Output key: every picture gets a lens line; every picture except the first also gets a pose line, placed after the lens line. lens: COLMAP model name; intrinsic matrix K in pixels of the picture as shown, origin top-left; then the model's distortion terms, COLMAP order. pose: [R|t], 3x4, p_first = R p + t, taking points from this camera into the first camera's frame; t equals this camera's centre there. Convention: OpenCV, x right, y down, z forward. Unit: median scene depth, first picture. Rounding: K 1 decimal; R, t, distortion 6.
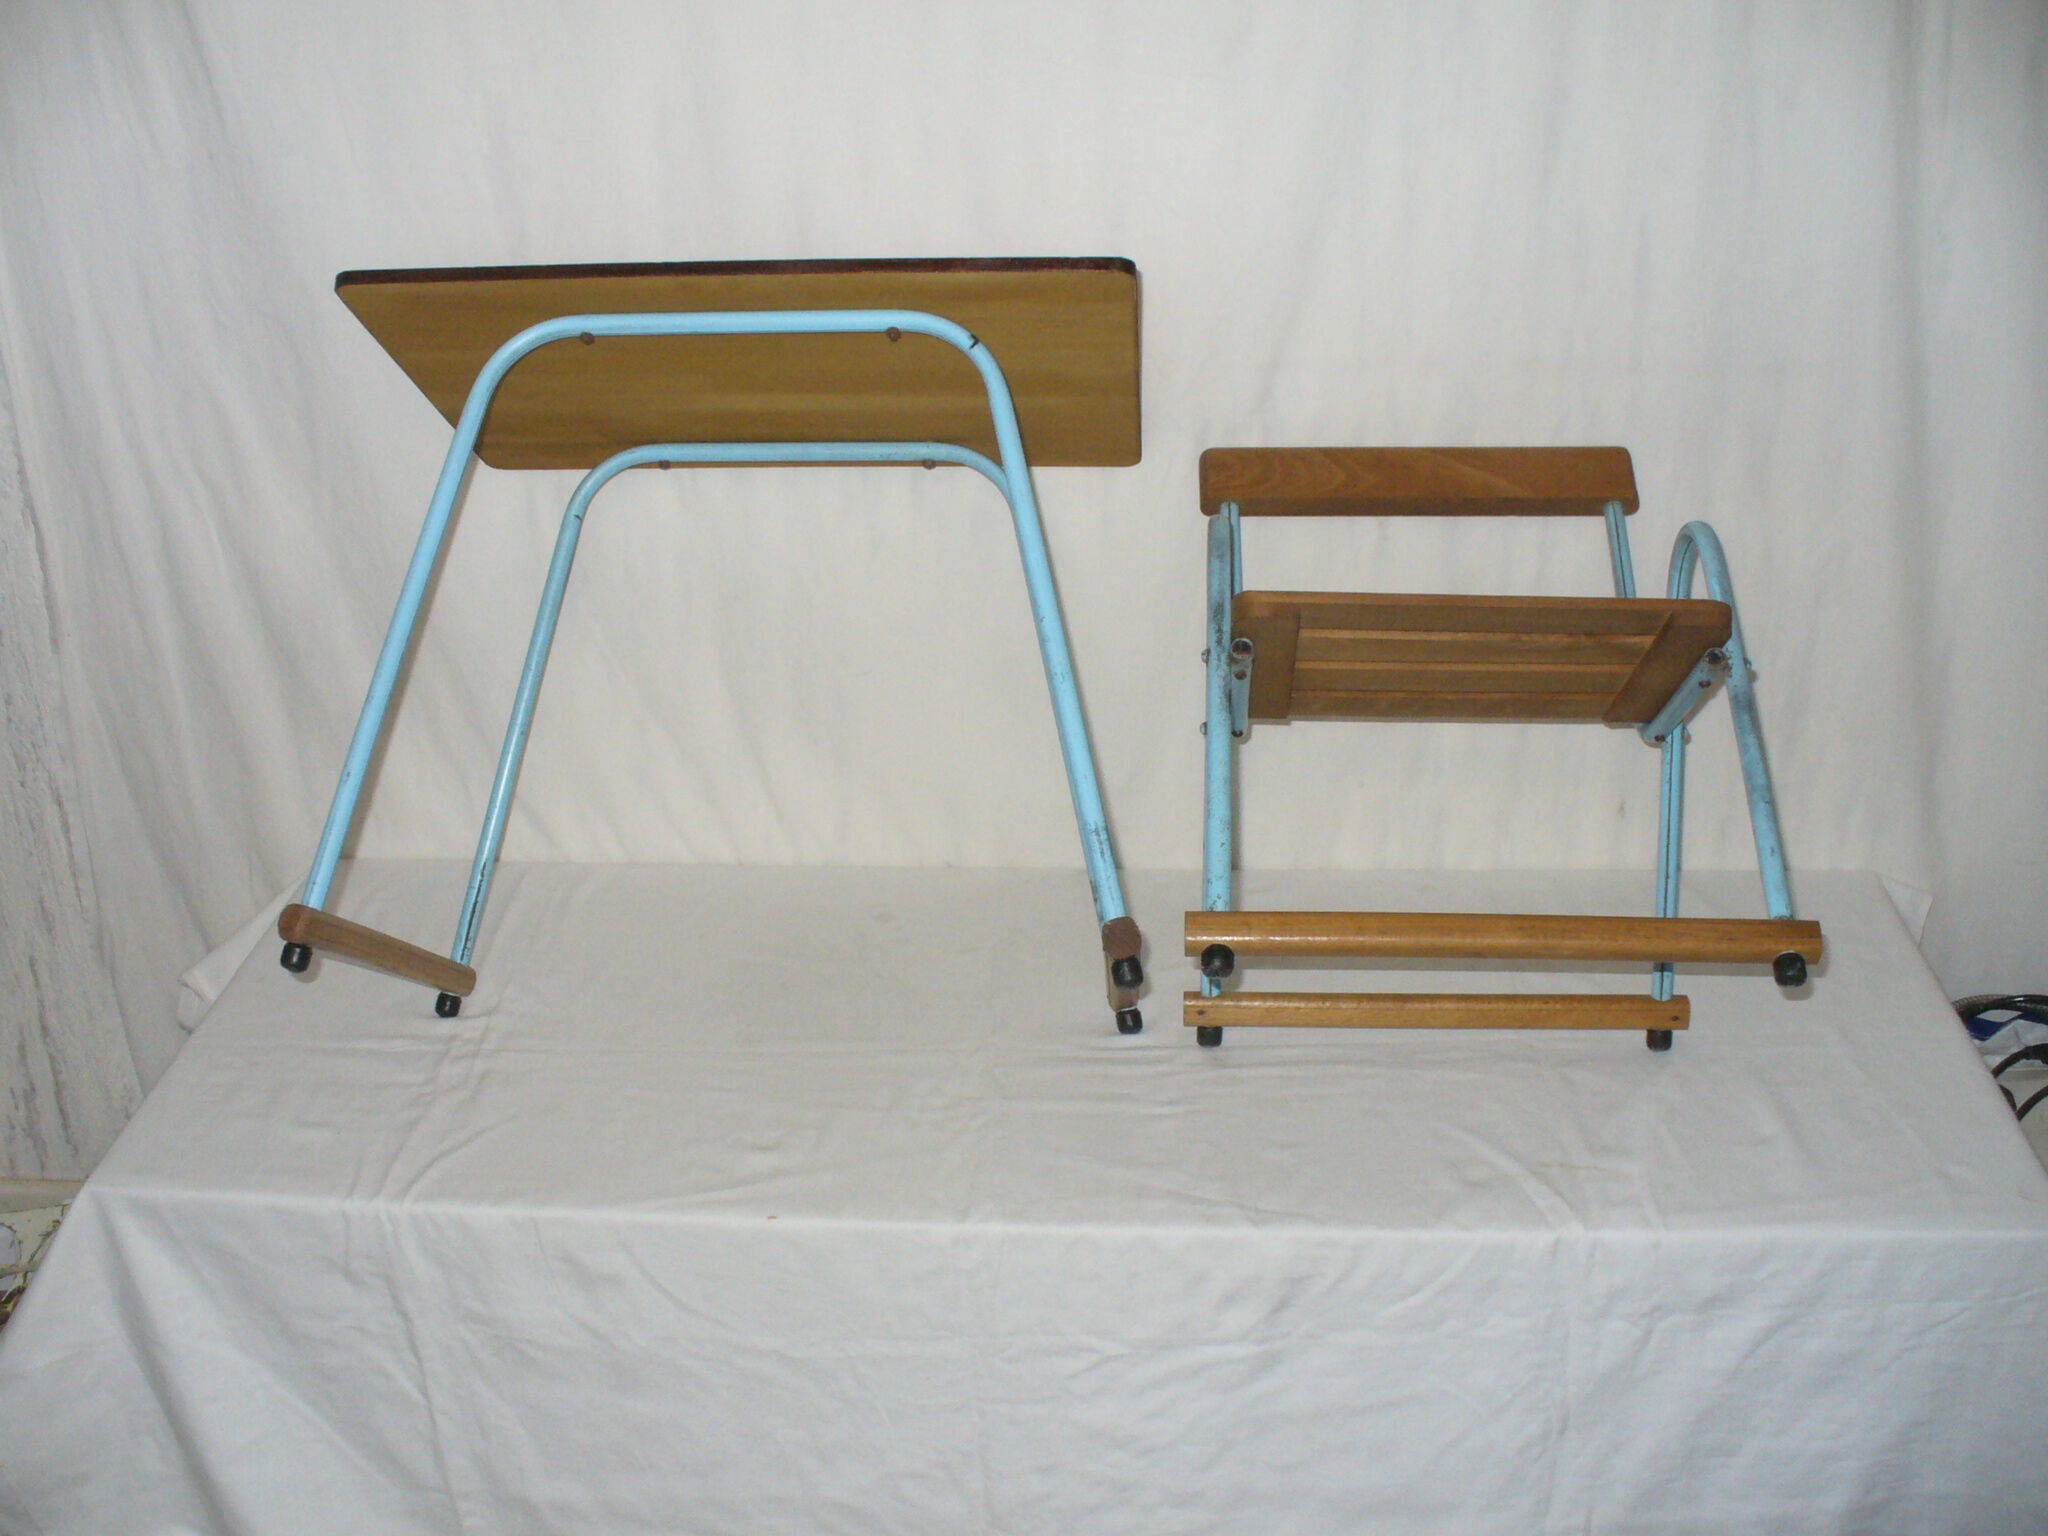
lens RADIAL K [[2304.4, 0, 1024.0], [0, 2304.4, 768.0], [0, 0, 1]] dist [-0.085370, 0.031653]
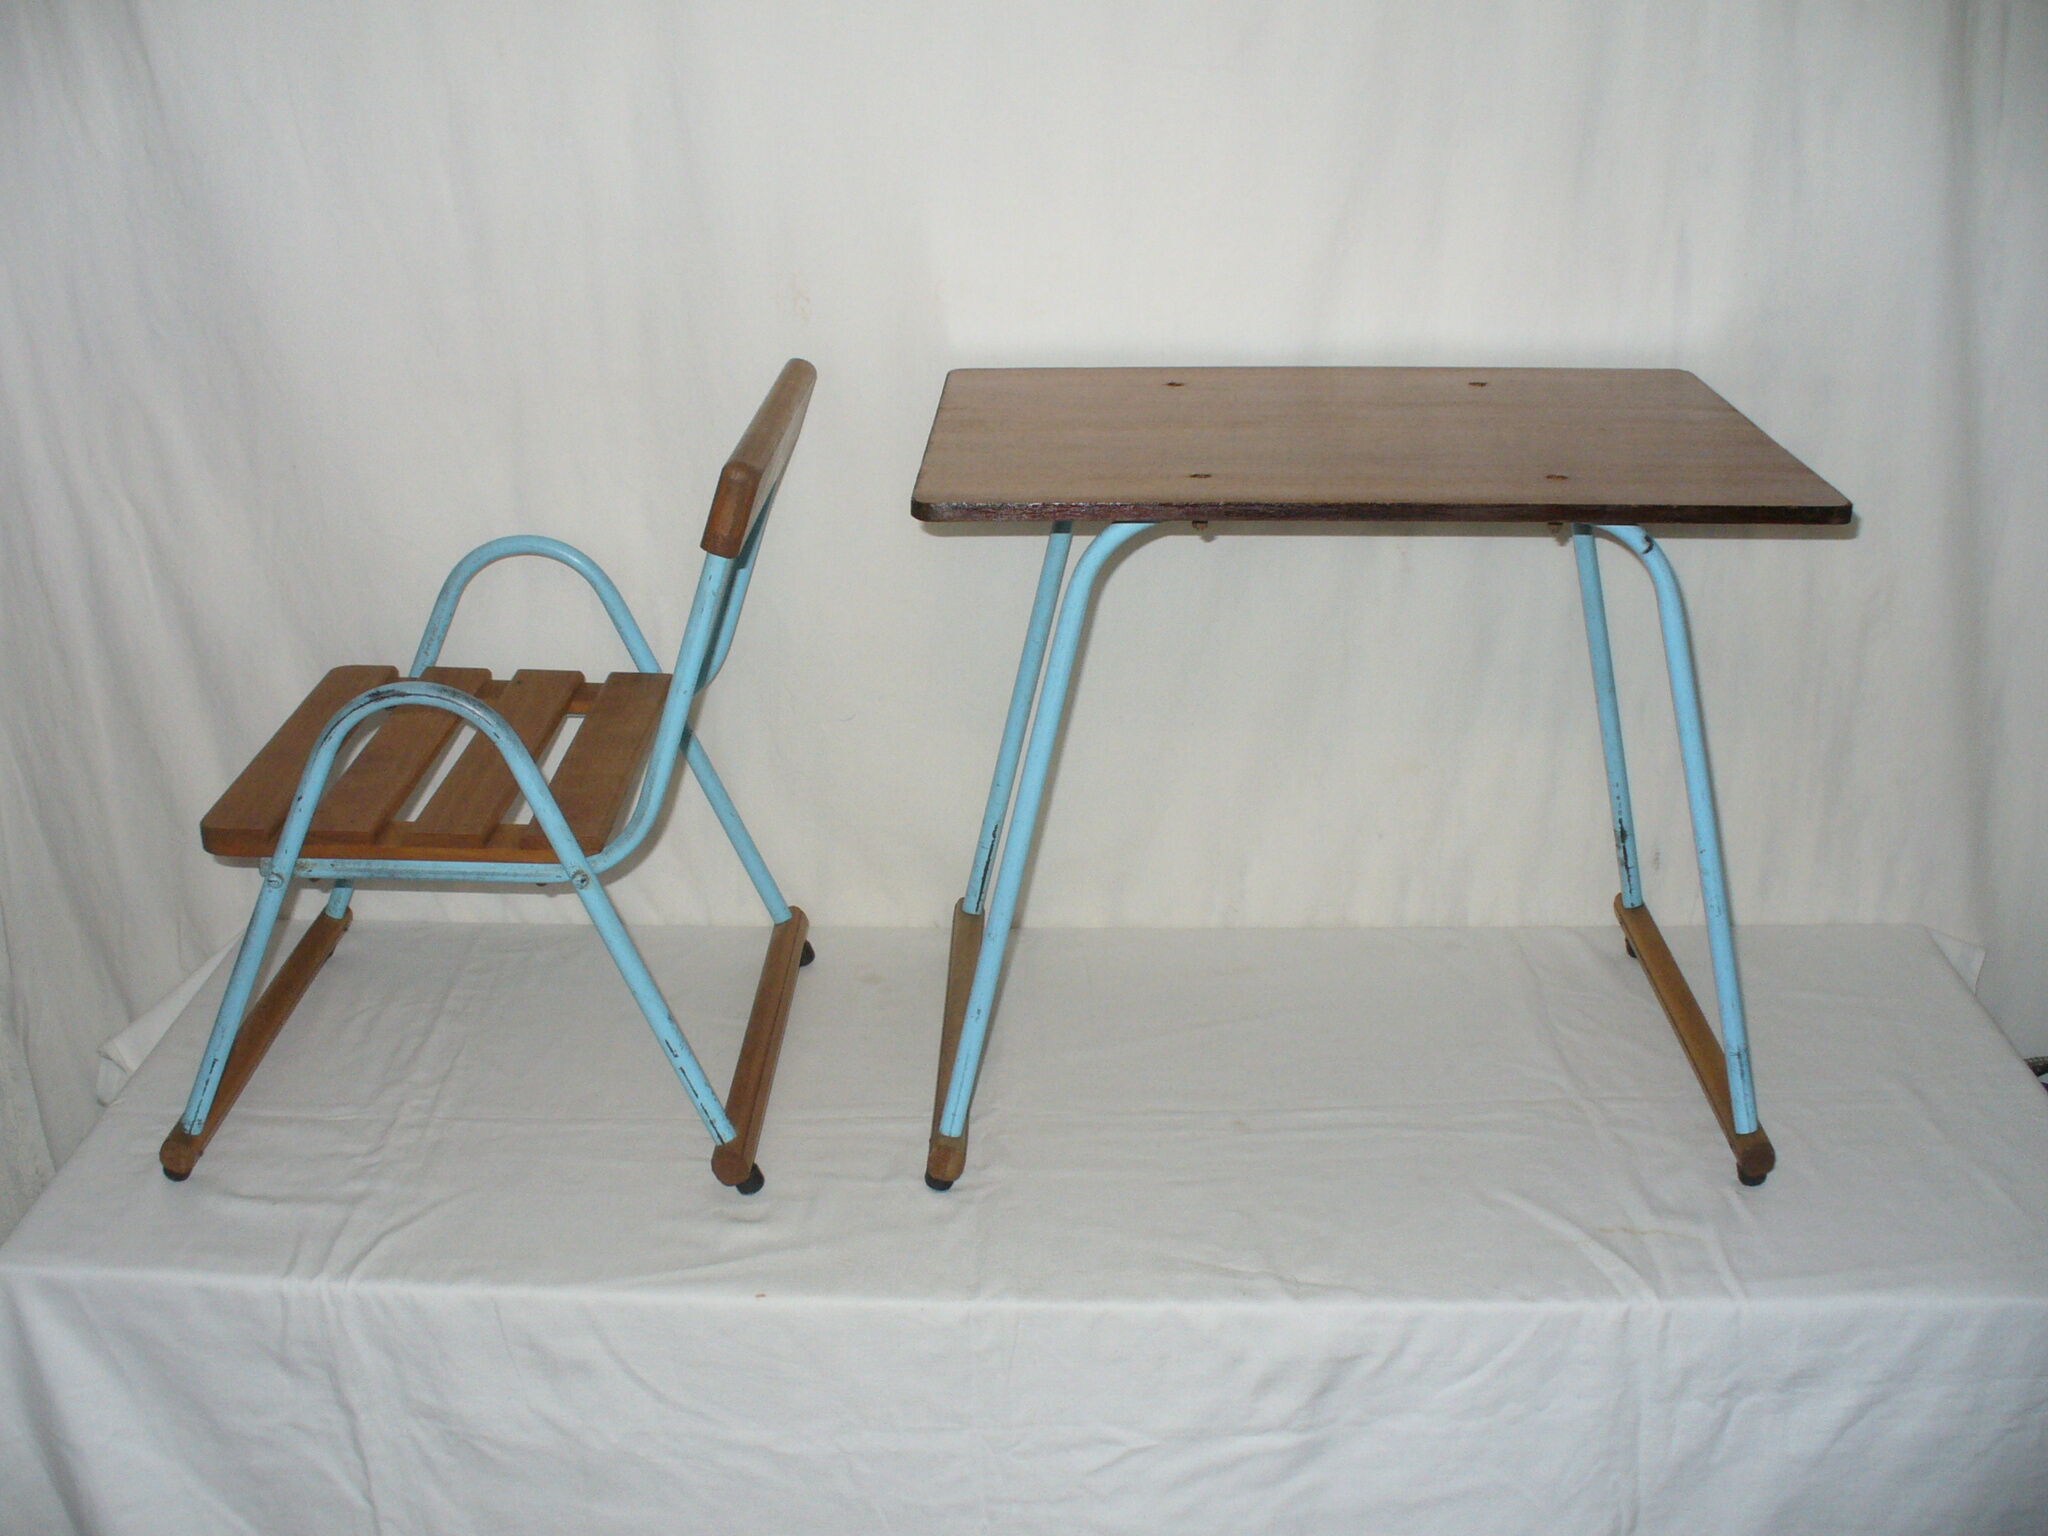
lens RADIAL K [[2304.4, 0, 1024.0], [0, 2304.4, 768.0], [0, 0, 1]] dist [-0.085370, 0.031653]
pose [[0.999511, -0.001371, 0.031228, -0.033940], [0.003036, 0.998572, -0.053344, 0.037037], [-0.031110, 0.053413, 0.998088, 0.087722]]
